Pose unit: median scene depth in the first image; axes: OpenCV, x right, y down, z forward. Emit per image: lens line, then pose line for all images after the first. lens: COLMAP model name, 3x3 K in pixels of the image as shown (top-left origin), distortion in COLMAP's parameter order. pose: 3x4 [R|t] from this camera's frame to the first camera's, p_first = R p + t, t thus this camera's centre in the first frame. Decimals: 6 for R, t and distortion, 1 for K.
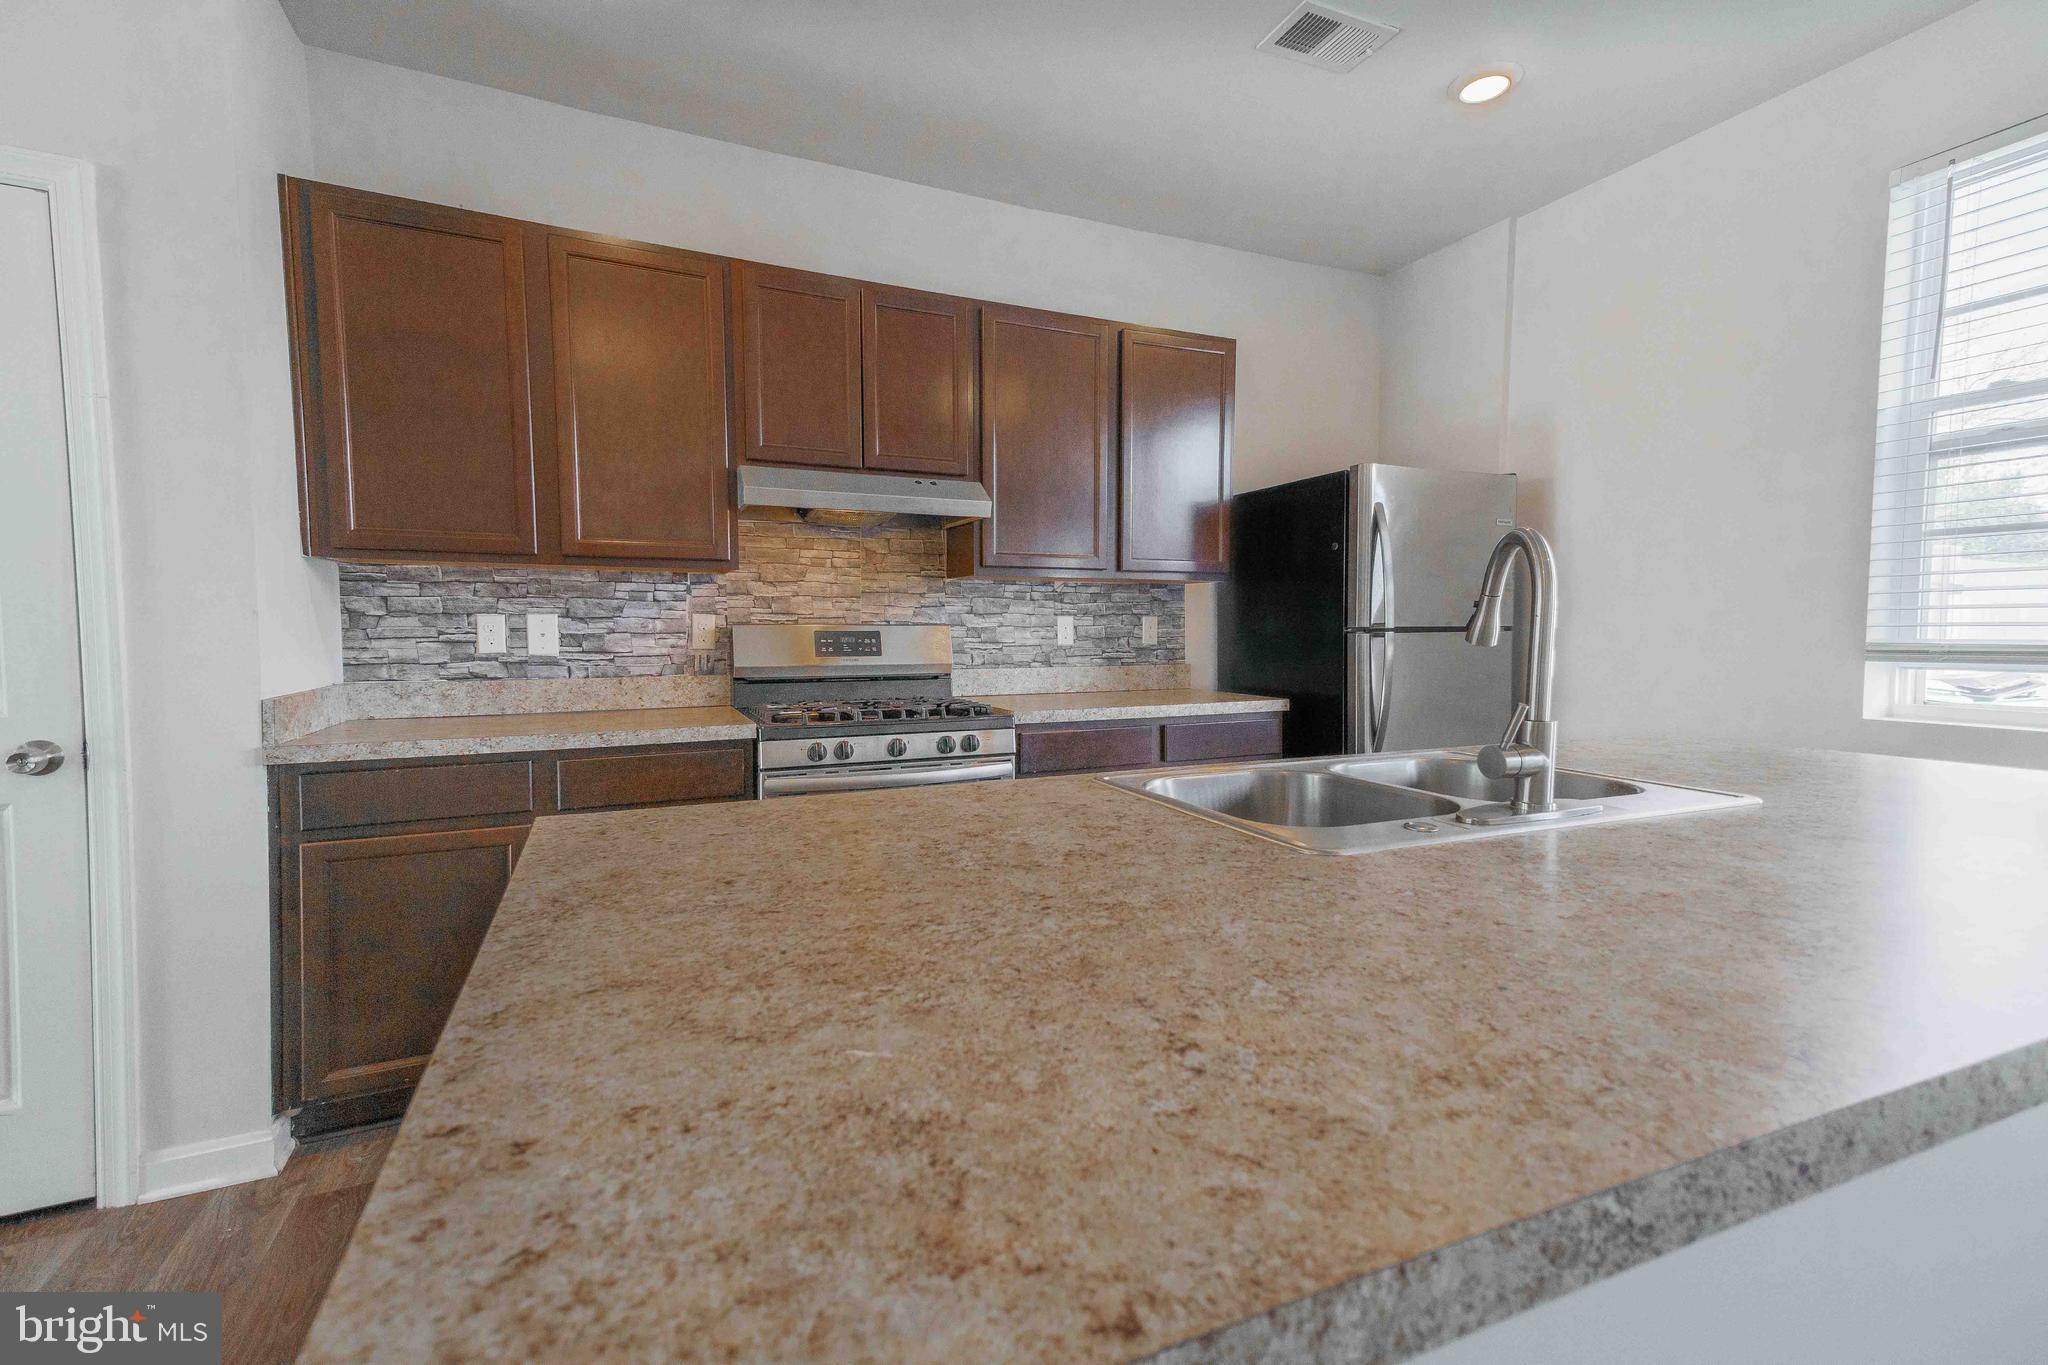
lens RADIAL K [[935.8, 0, 1026.2], [0, 935.8, 673.6], [0, 0, 1]] dist [0.045692, -0.000418]
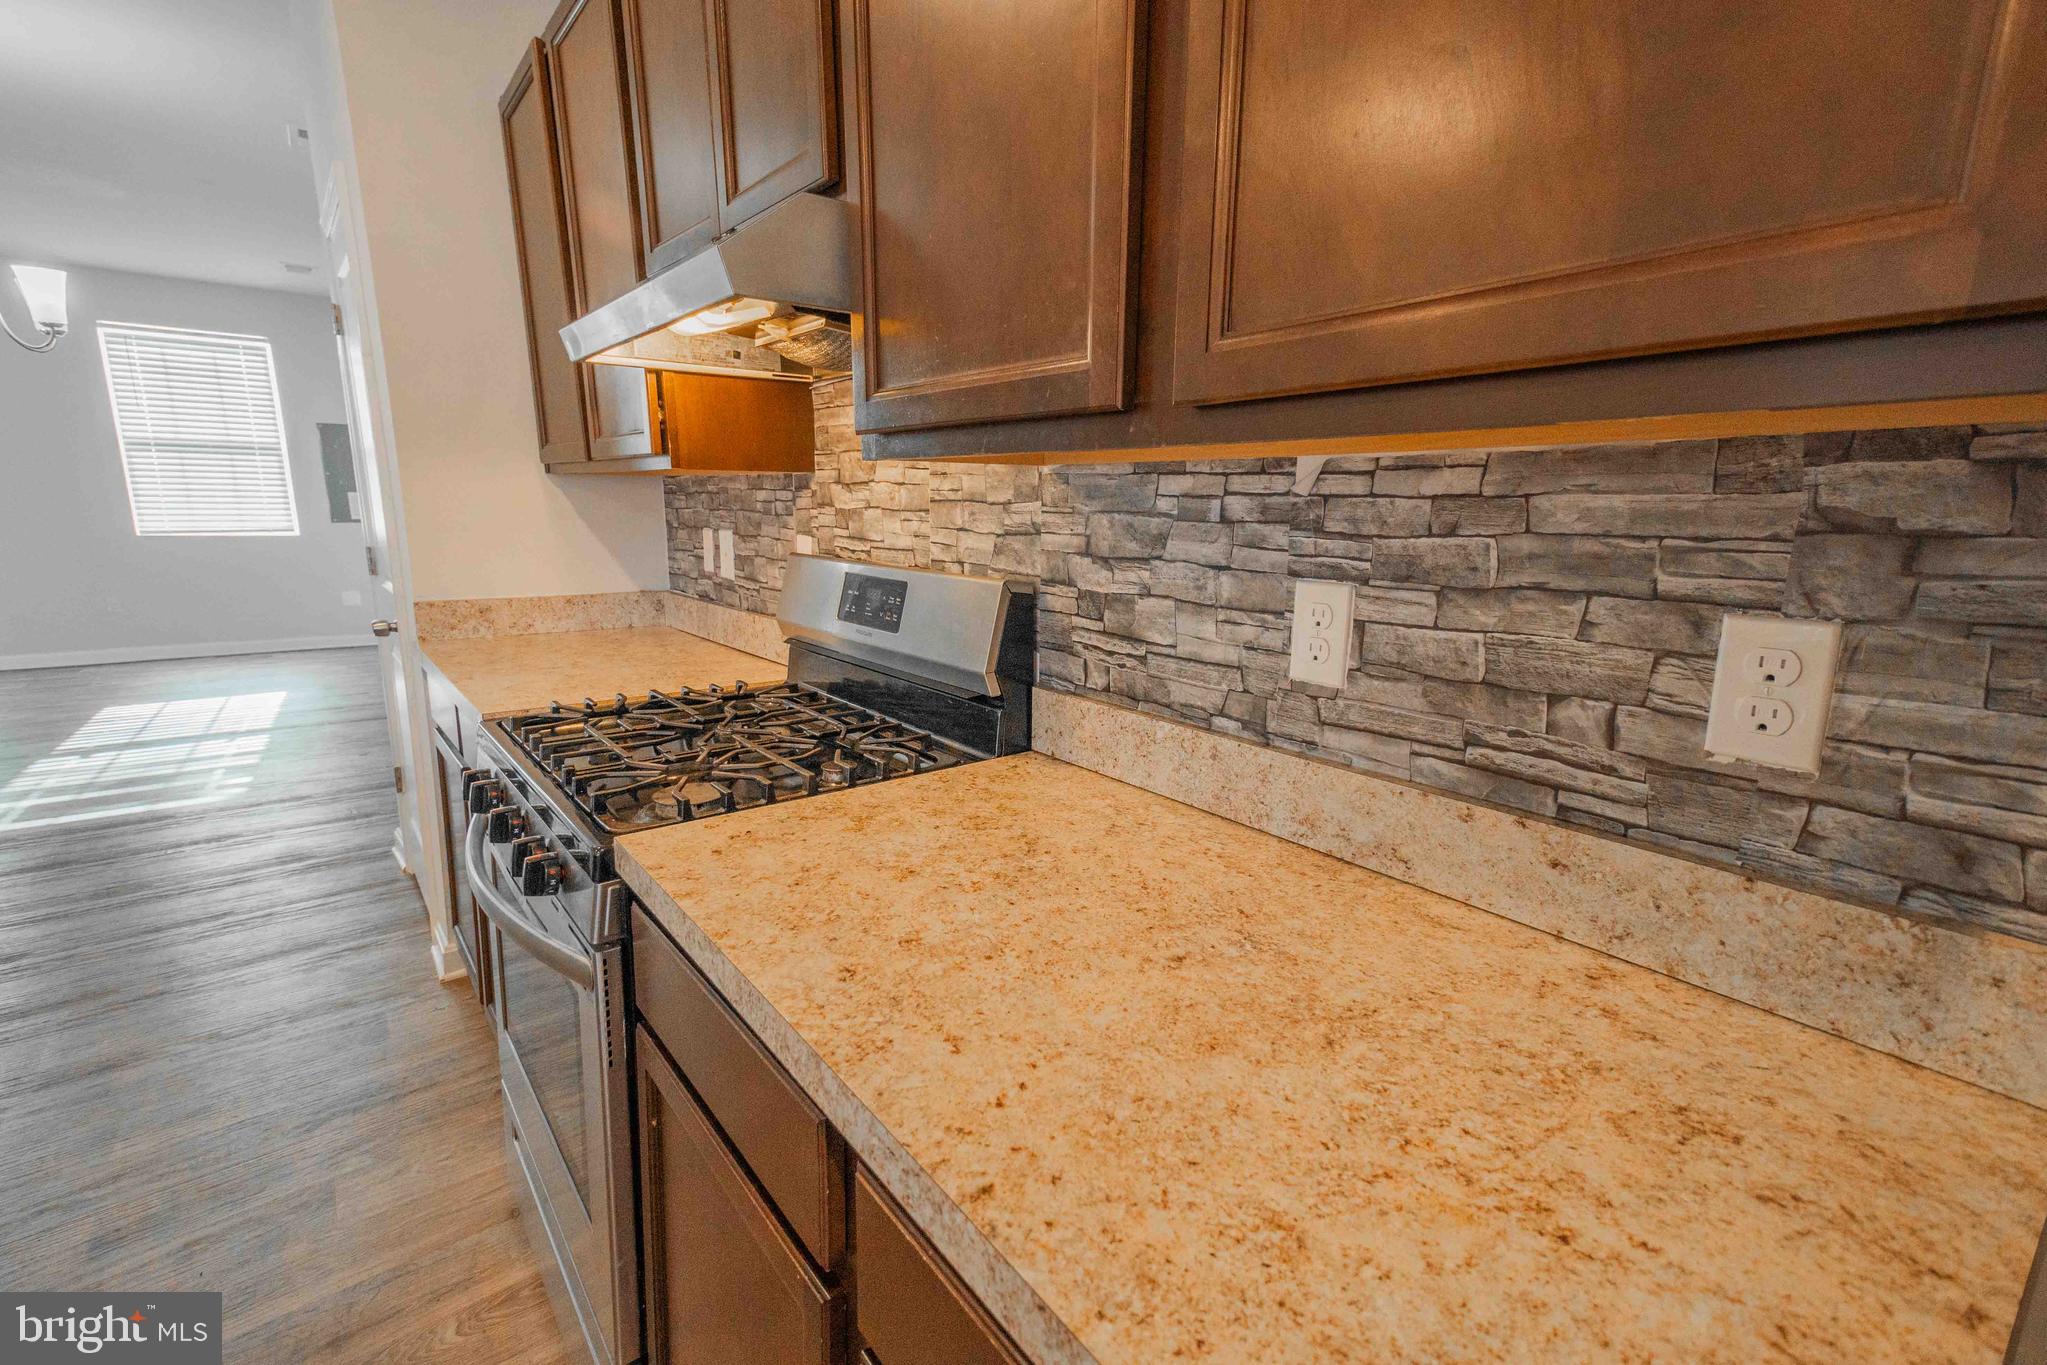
lens RADIAL K [[935.3, 0, 1007.0], [0, 935.3, 674.1], [0, 0, 1]] dist [0.045692, -0.000418]
pose [[0.216402, 0.182699, -0.959057, 0.349059], [-0.060485, 0.982956, 0.173604, -0.091151], [0.974429, 0.020441, 0.223764, 0.997153]]
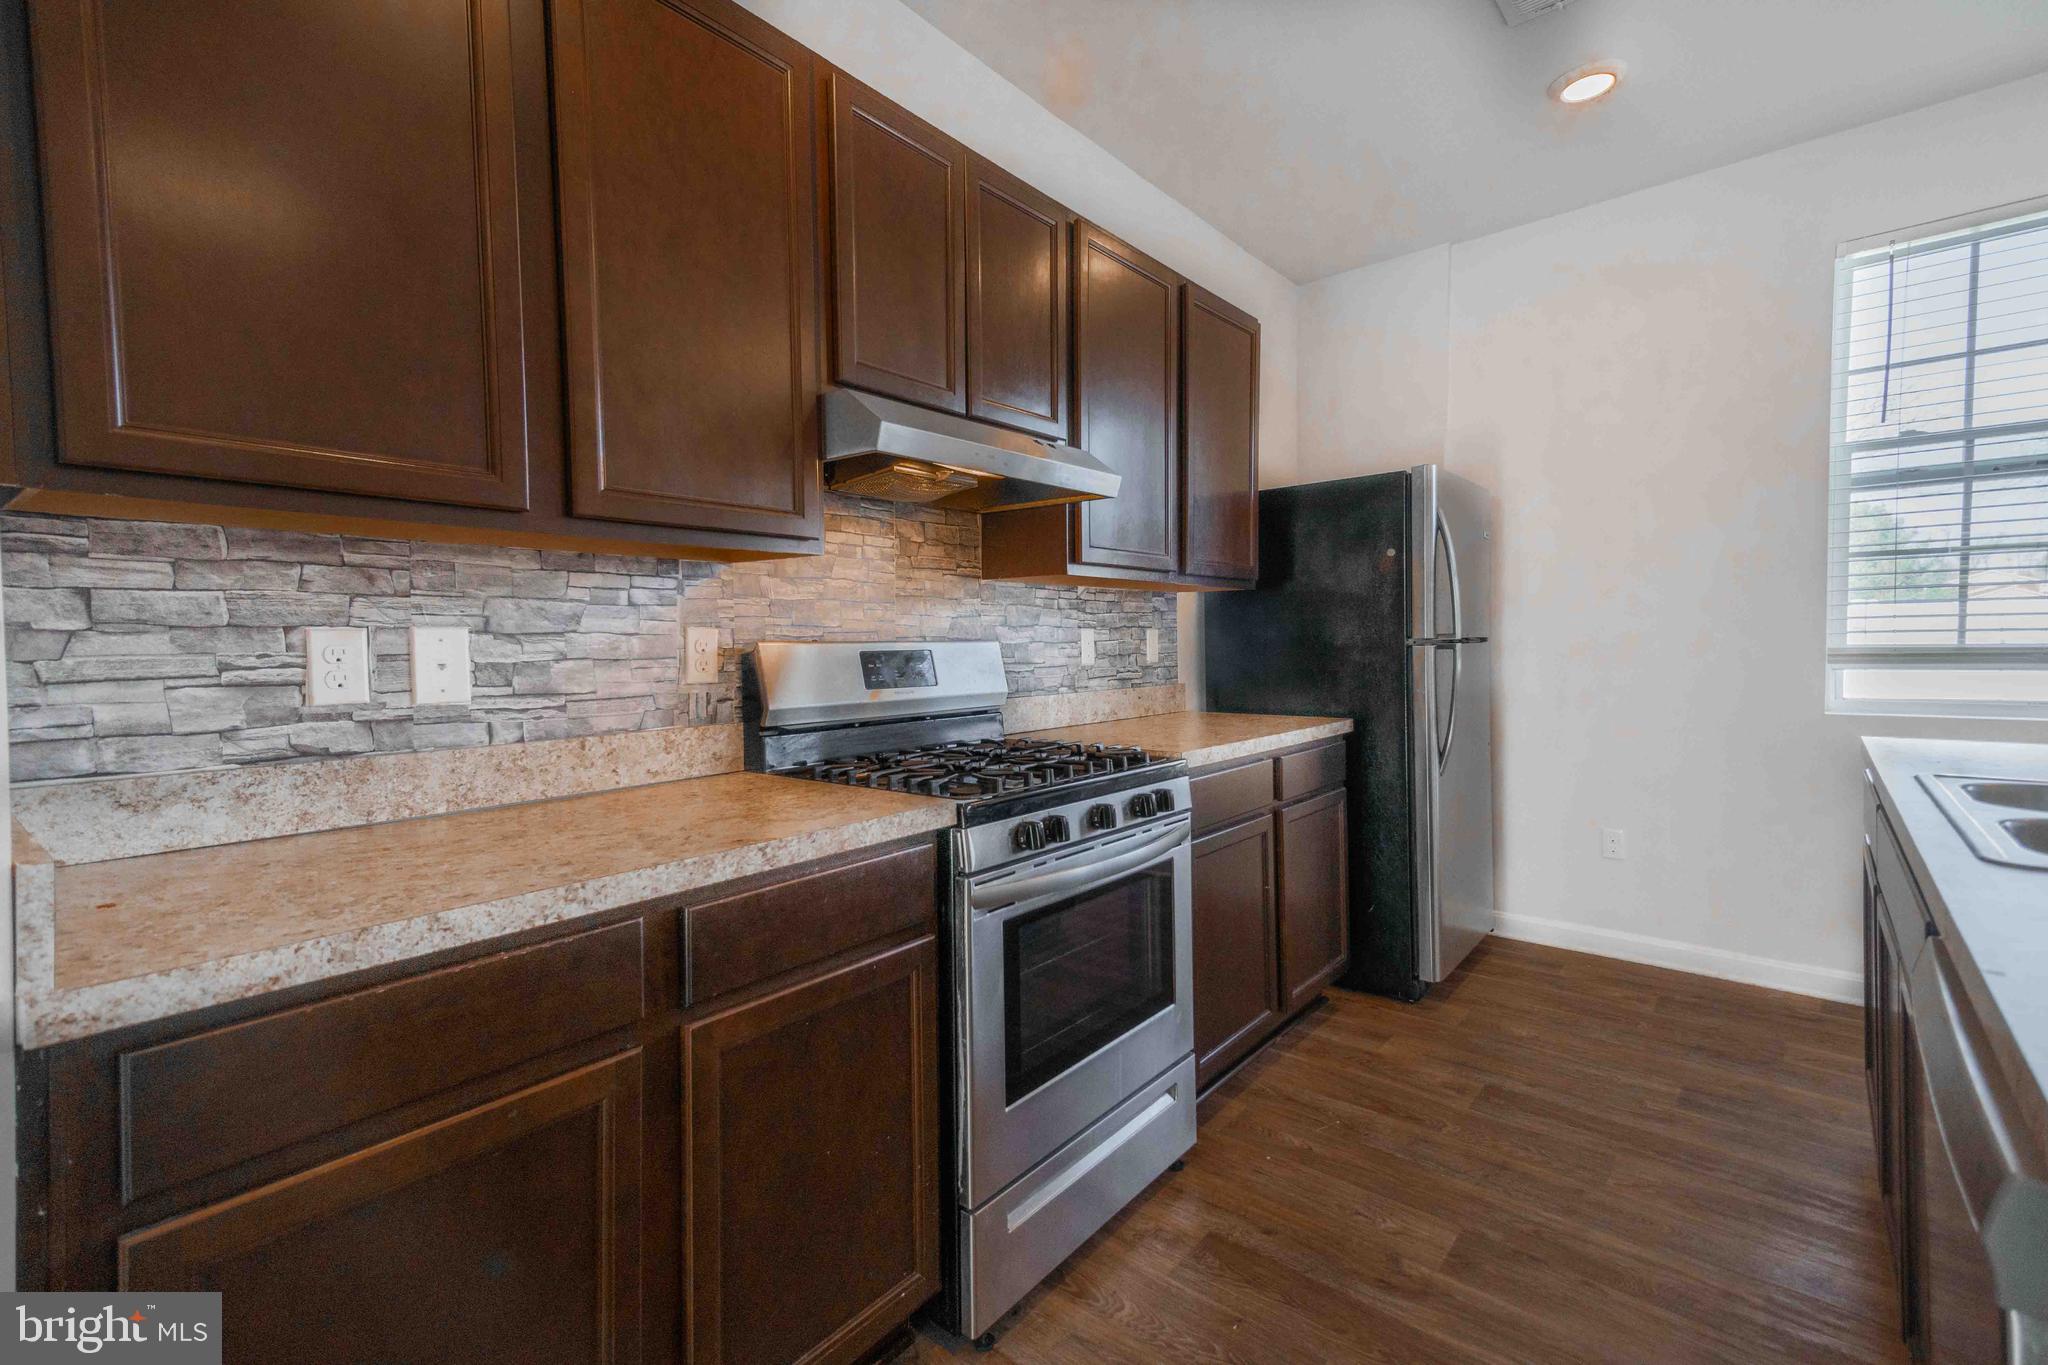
lens RADIAL K [[935.8, 0, 1040.3], [0, 935.8, 660.5], [0, 0, 1]] dist [0.045692, -0.000418]
pose [[0.893779, -0.019344, 0.448090, -0.423399], [0.034272, 0.999094, -0.025230, -0.017877], [-0.447196, 0.037907, 0.893632, 0.346974]]
